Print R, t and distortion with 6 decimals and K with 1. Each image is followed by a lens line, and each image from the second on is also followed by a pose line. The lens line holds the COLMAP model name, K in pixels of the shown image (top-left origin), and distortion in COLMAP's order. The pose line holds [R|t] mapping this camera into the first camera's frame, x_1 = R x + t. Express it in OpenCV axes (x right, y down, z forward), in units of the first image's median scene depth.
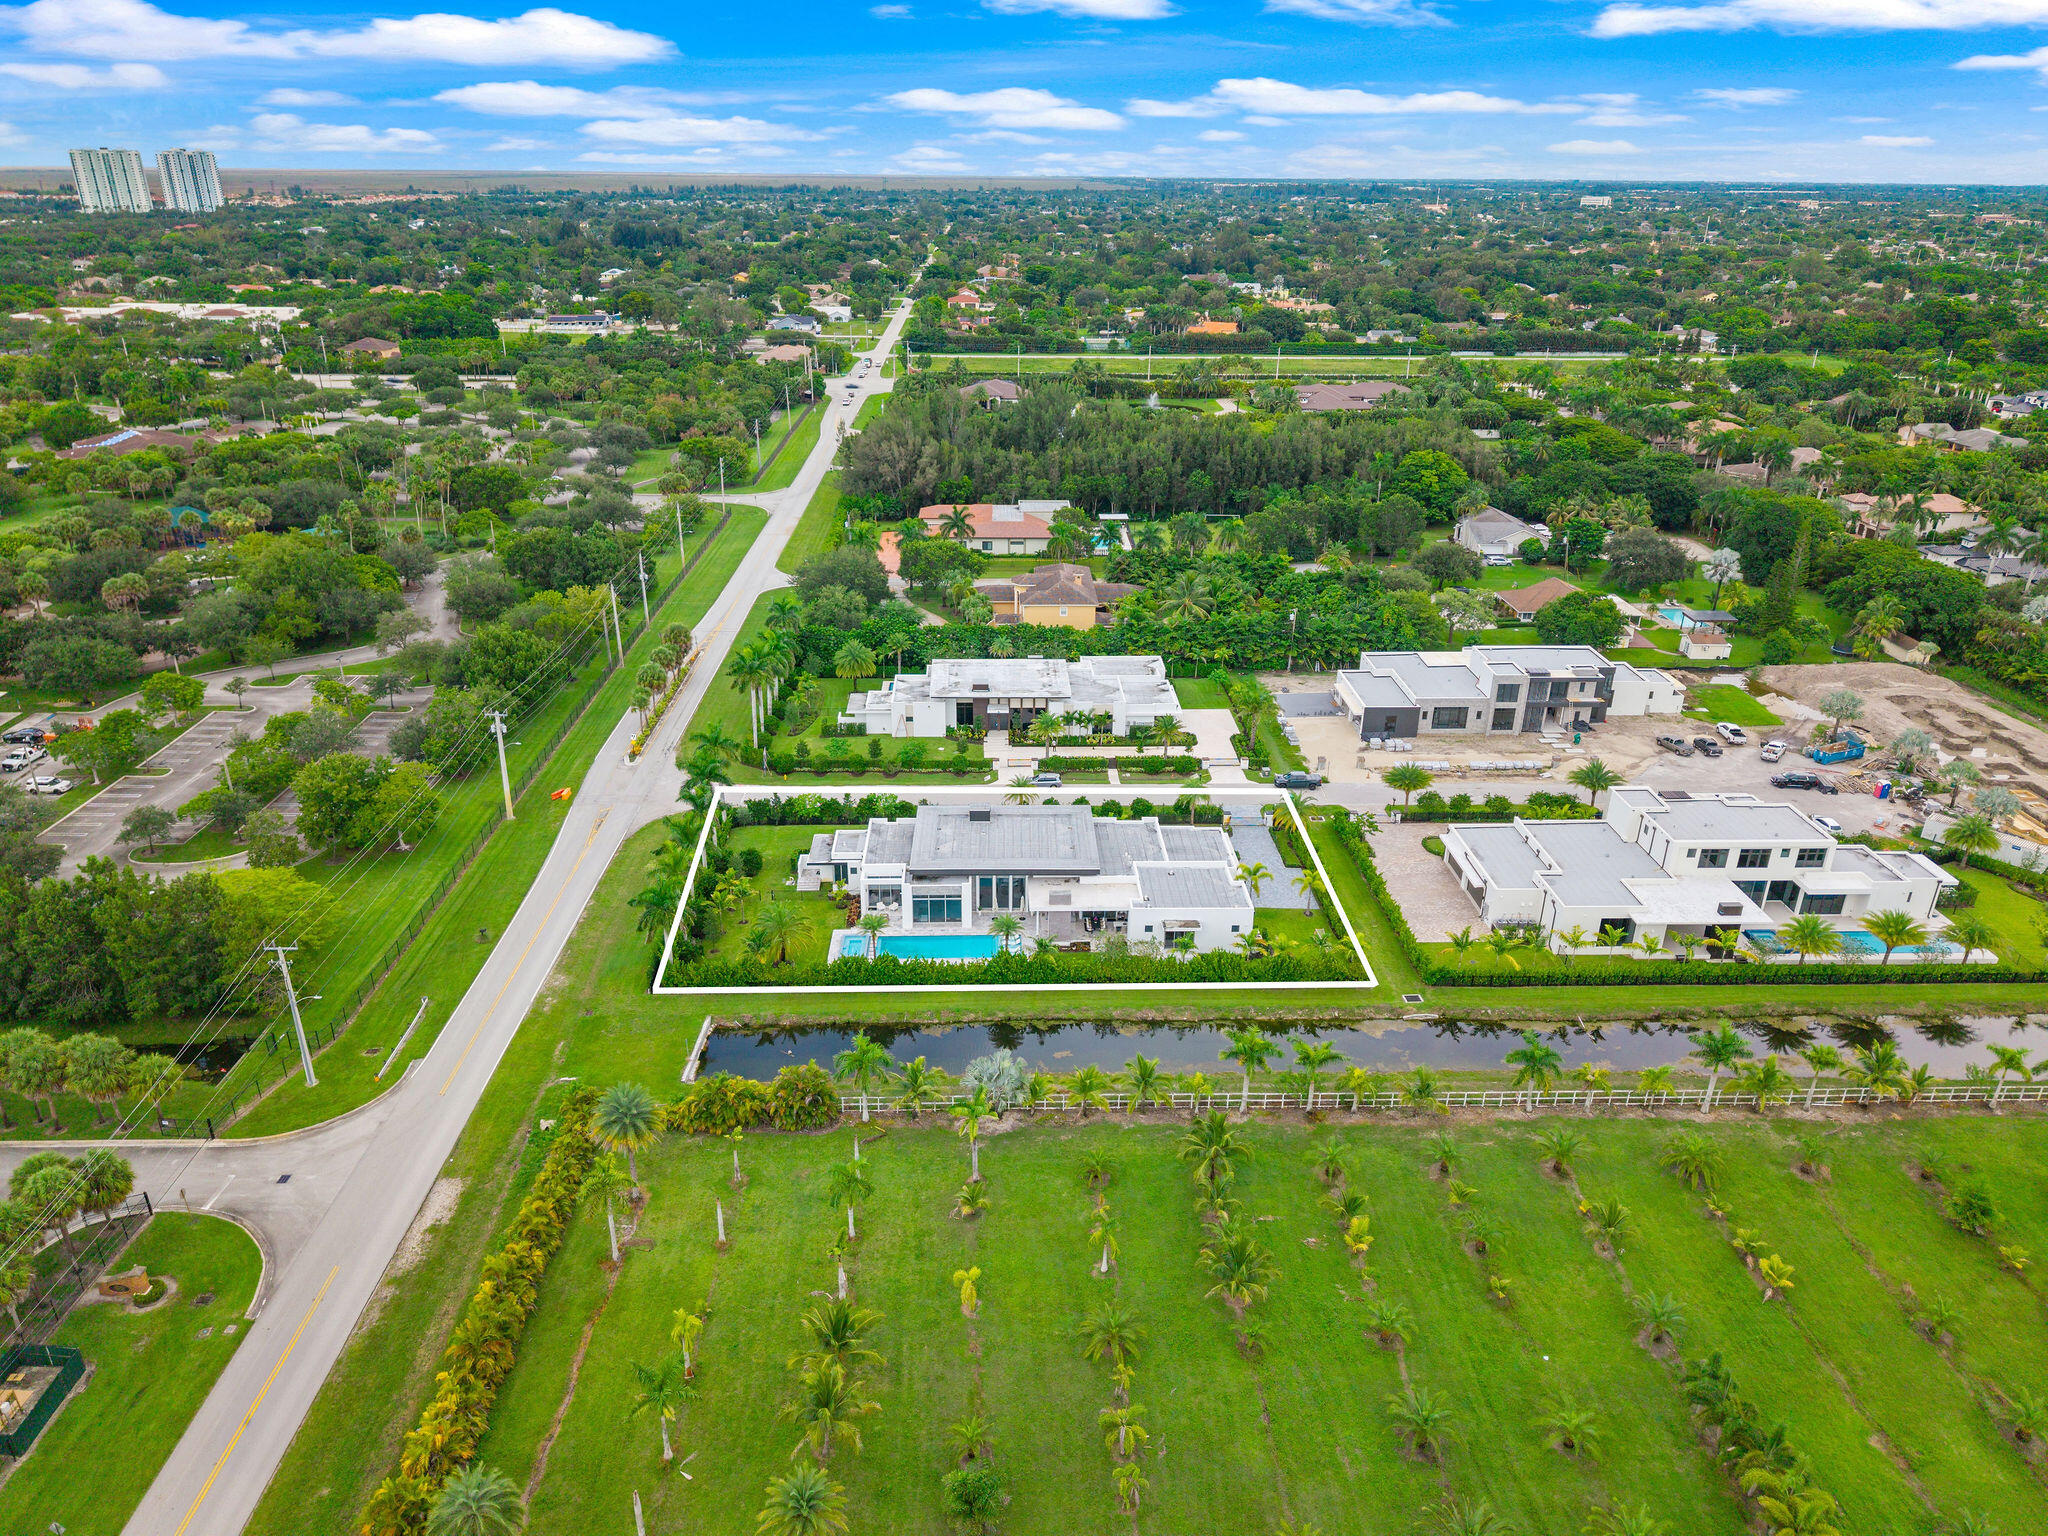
lens RADIAL K [[1367.3, 0, 1024.0], [0, 1367.3, 768.0], [0, 0, 1]] dist [0.027894, -0.048364]
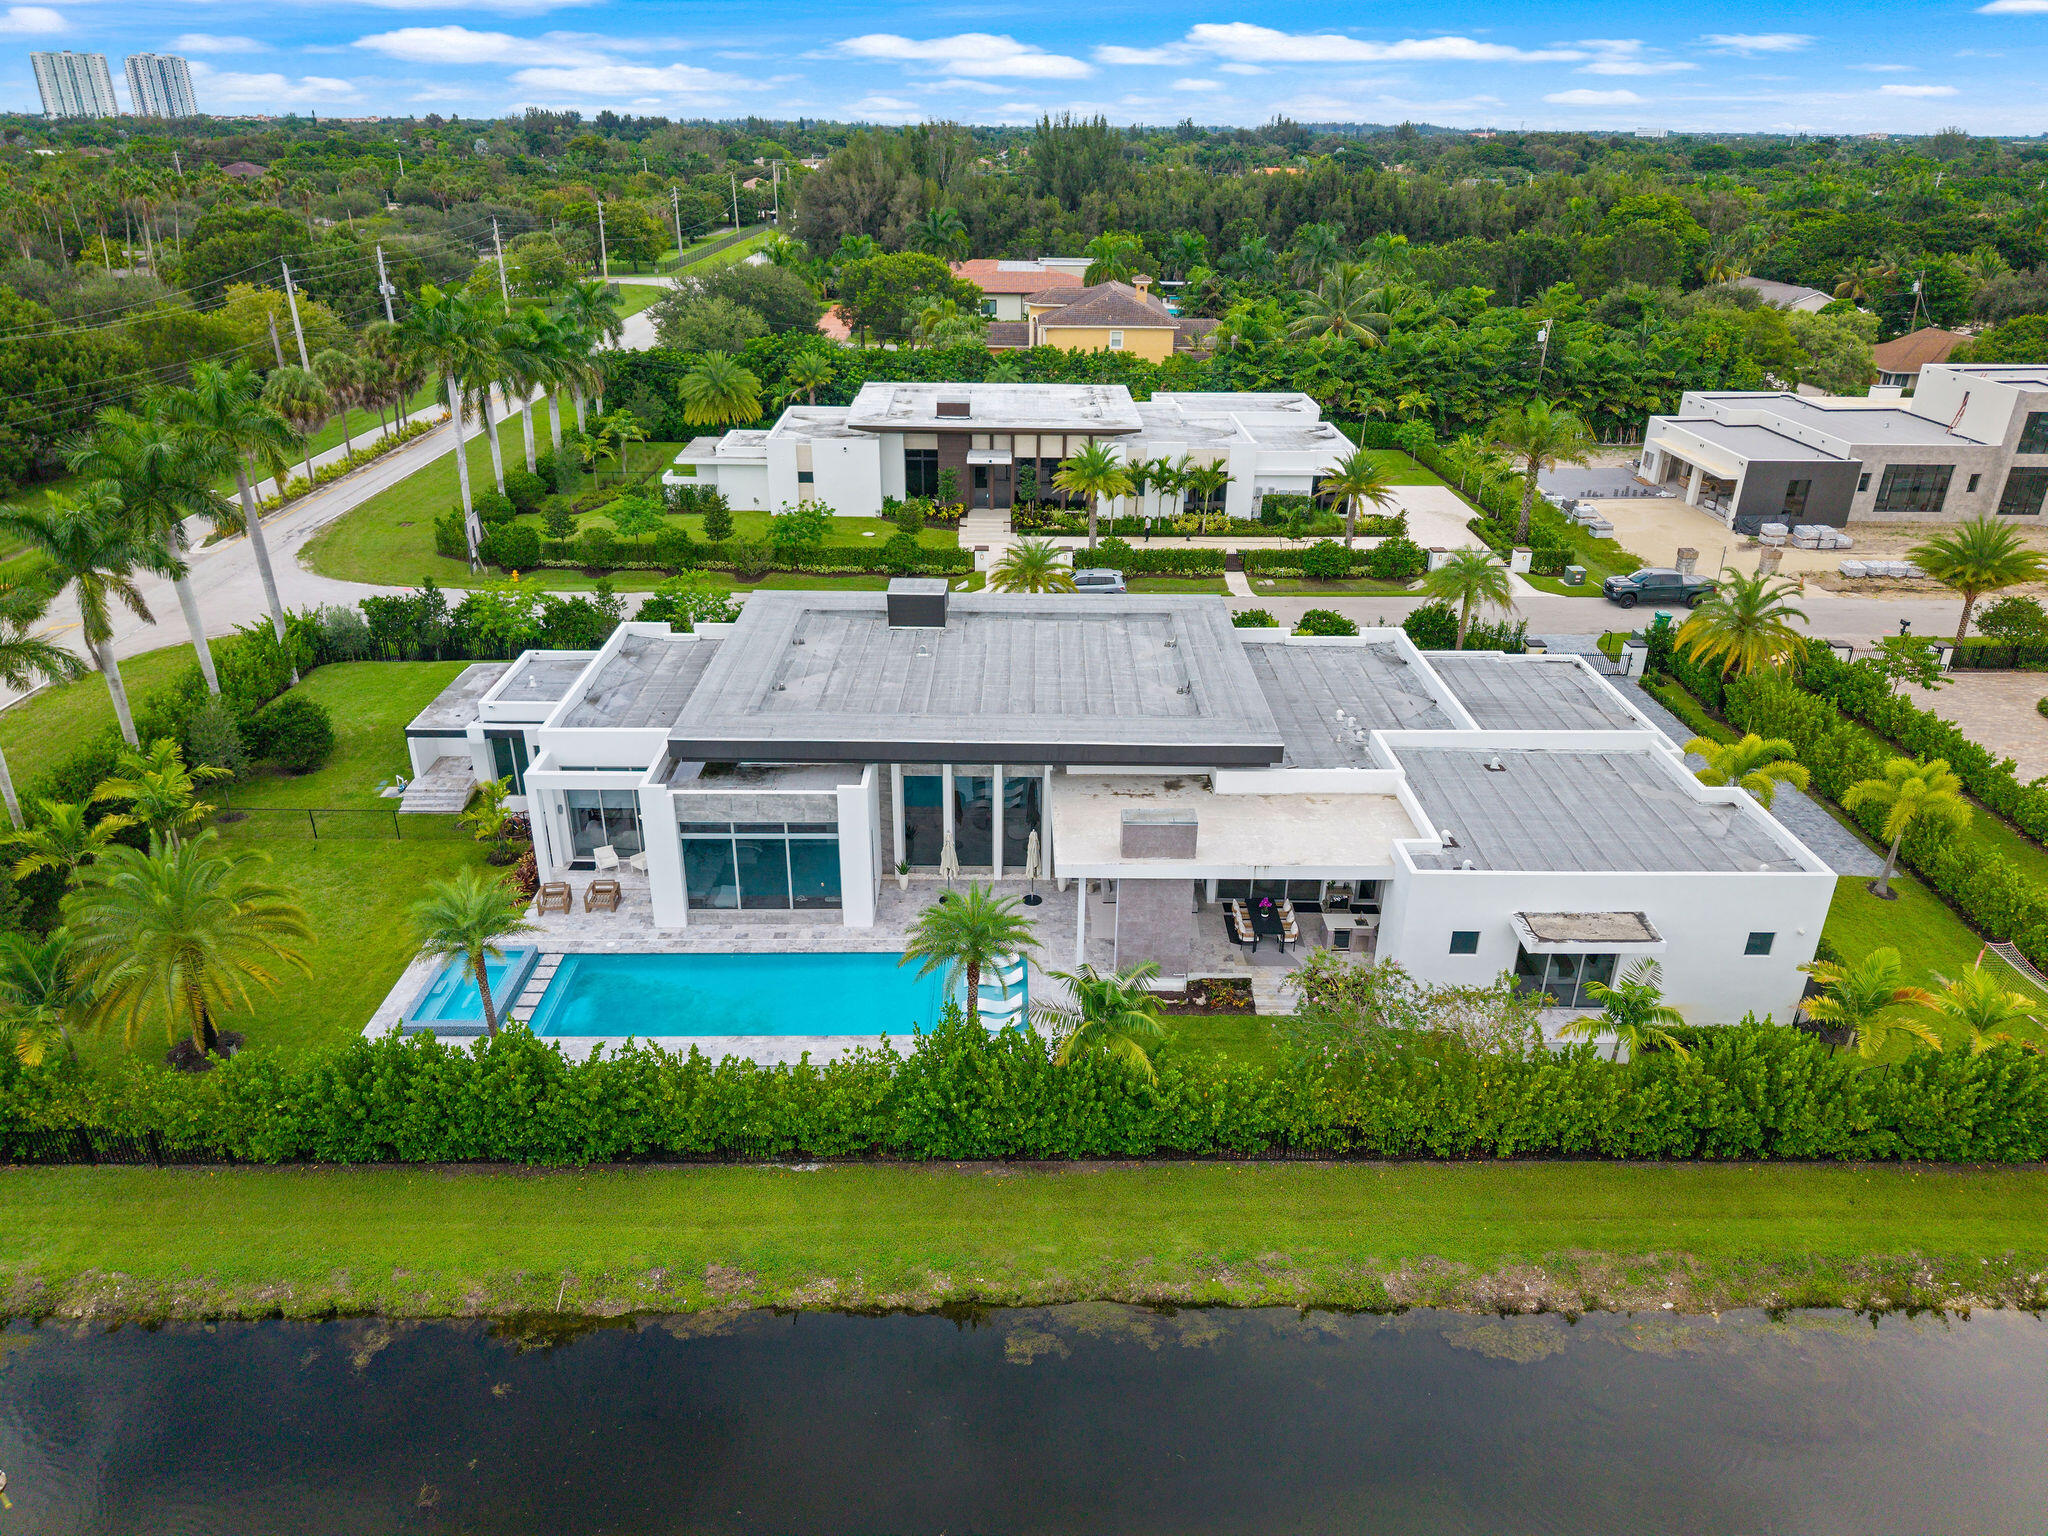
lens RADIAL K [[1382.8, 0, 1024.0], [0, 1382.8, 768.0], [0, 0, 1]] dist [-0.045136, 0.001758]
pose [[0.999865, 0.009120, -0.013650, 0.000723], [-0.008754, 0.999607, 0.026636, 0.055240], [0.013888, -0.026513, 0.999552, 0.531315]]
